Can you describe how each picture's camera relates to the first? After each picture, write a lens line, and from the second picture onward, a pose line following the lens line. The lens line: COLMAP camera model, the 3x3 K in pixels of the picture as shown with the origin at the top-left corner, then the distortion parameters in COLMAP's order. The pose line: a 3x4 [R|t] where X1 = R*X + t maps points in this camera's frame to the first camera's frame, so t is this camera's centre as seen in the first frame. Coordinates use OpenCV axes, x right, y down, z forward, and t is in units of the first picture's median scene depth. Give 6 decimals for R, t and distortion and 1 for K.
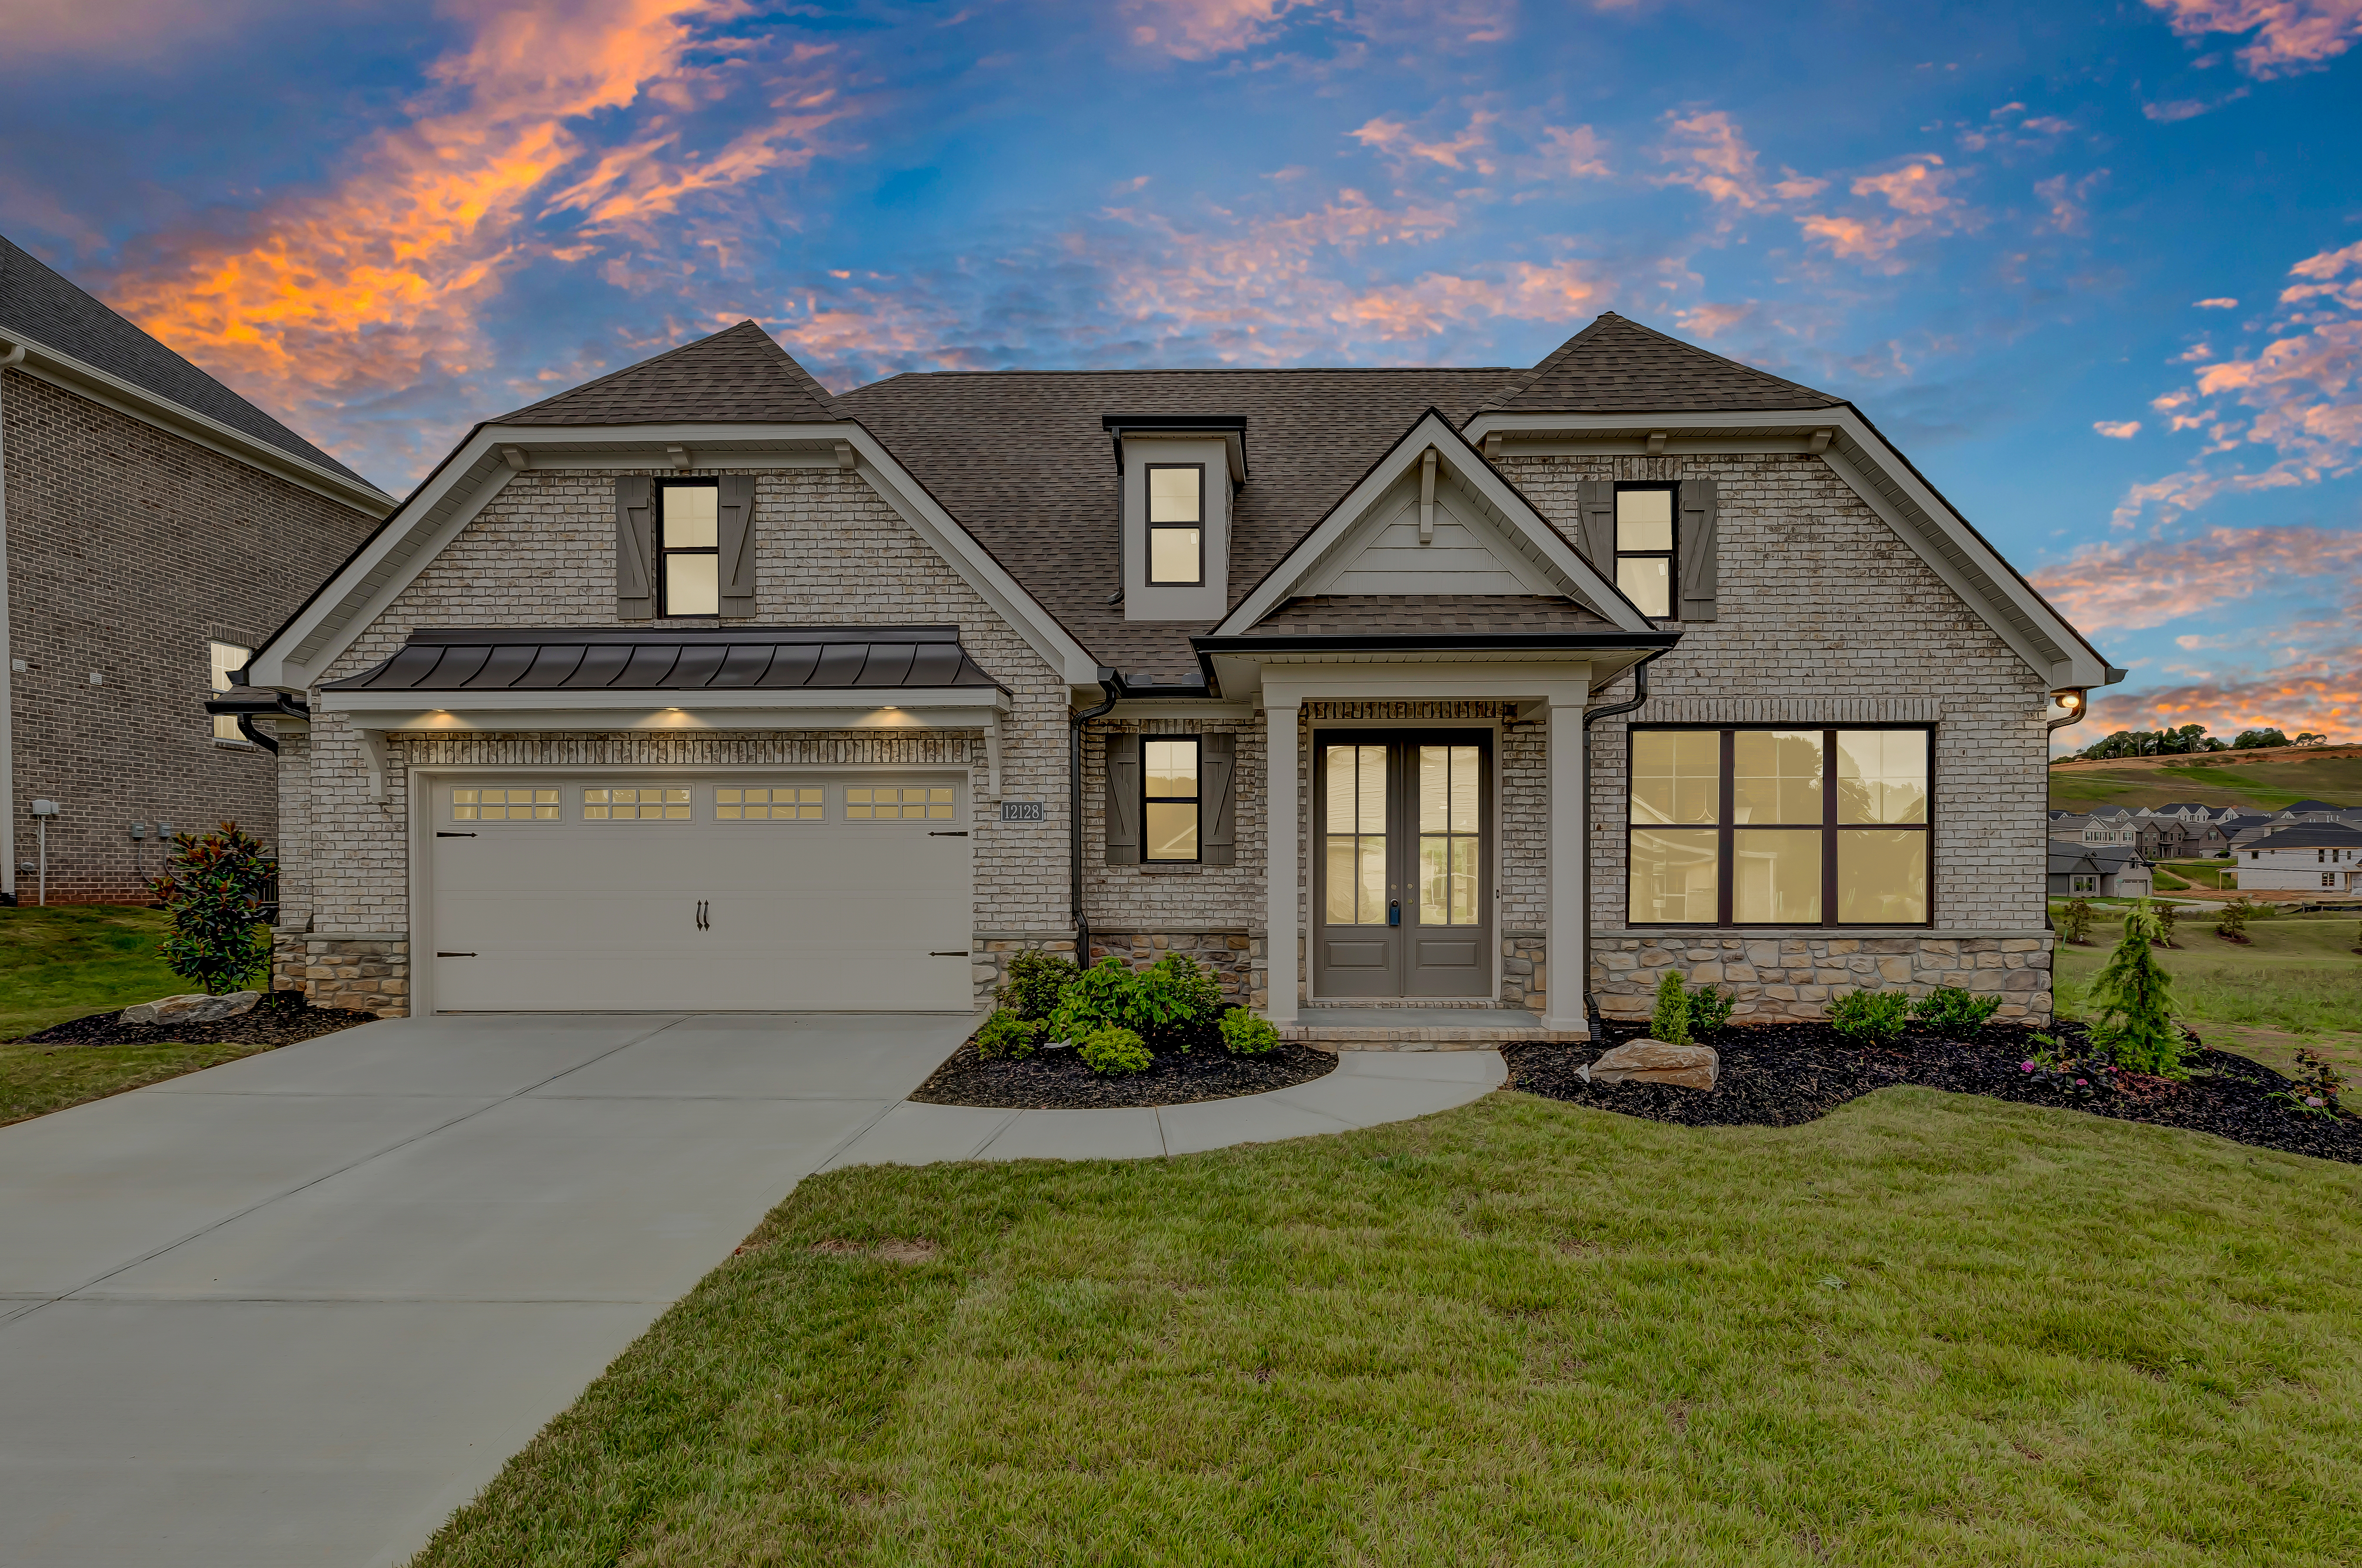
lens RADIAL K [[1182.8, 0, 1180.4], [0, 1182.8, 860.4], [0, 0, 1]] dist [0.000395, -0.000402]
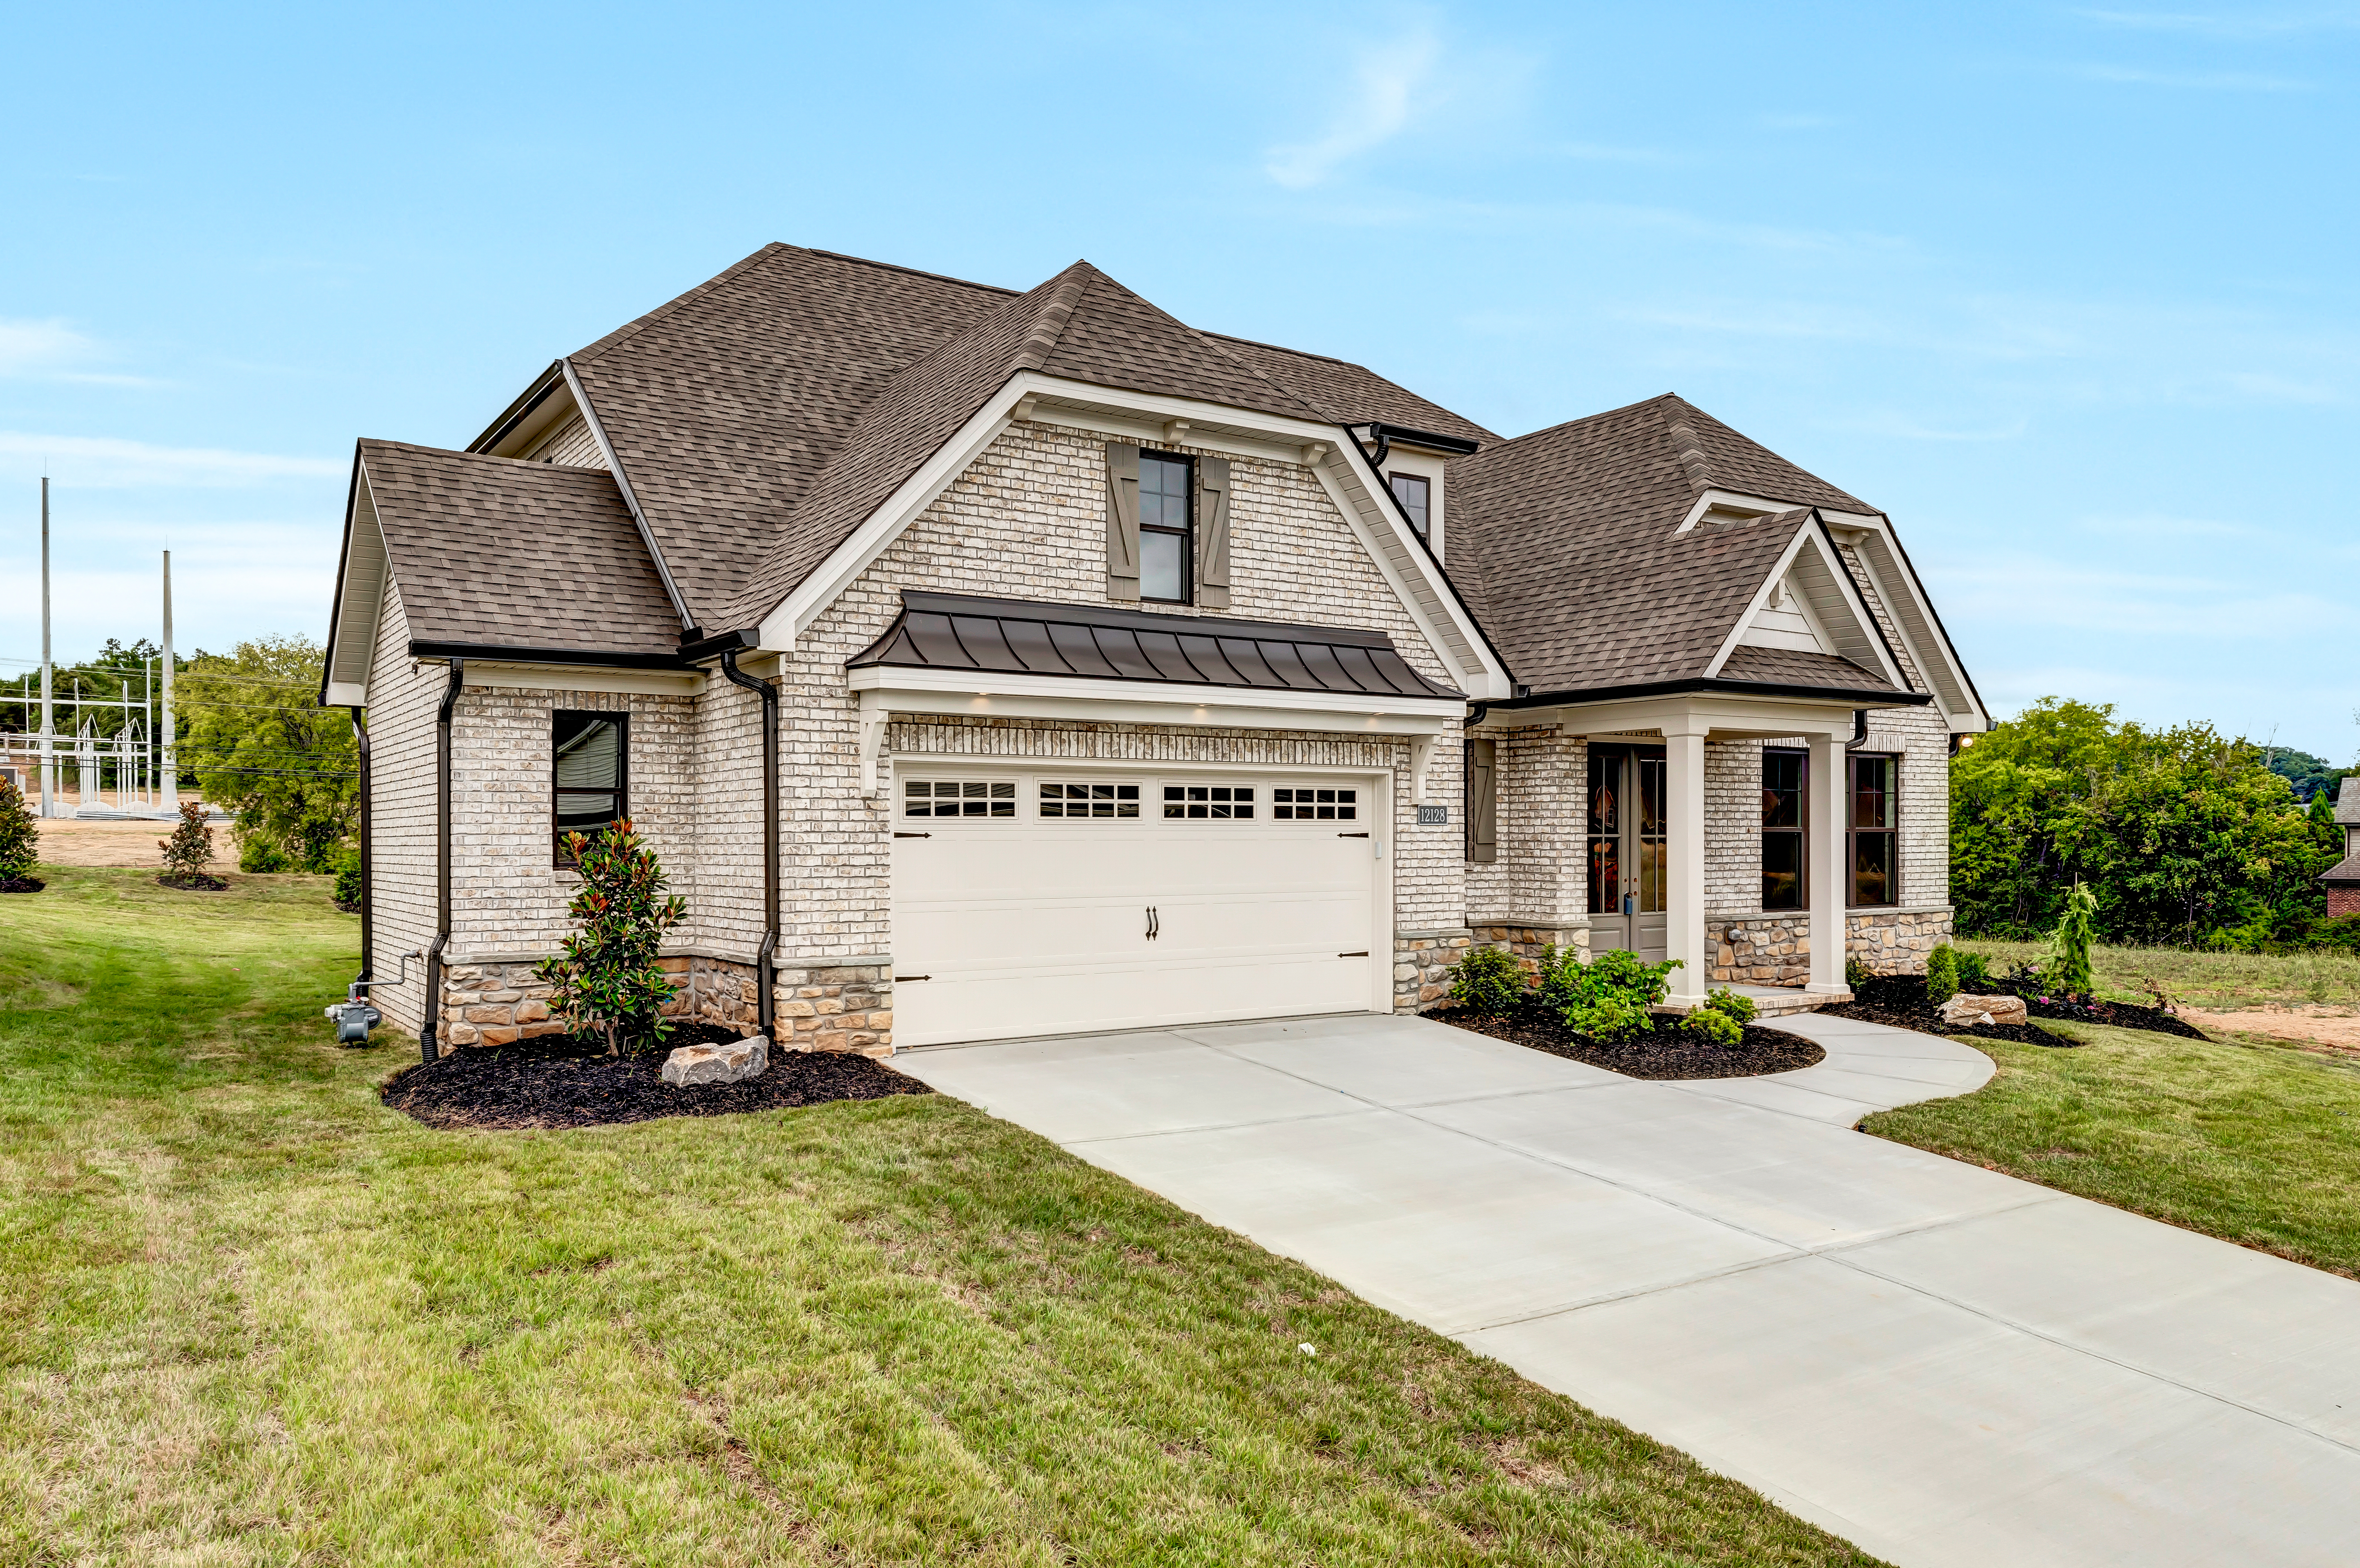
lens RADIAL K [[1464.1, 0, 1178.0], [0, 1464.1, 798.7], [0, 0, 1]] dist [-0.003454, 0.000350]
pose [[0.849634, 0.016180, 0.527125, -1.017108], [-0.007985, 0.999809, -0.017818, -0.031154], [-0.527313, 0.010930, 0.849601, 0.021130]]
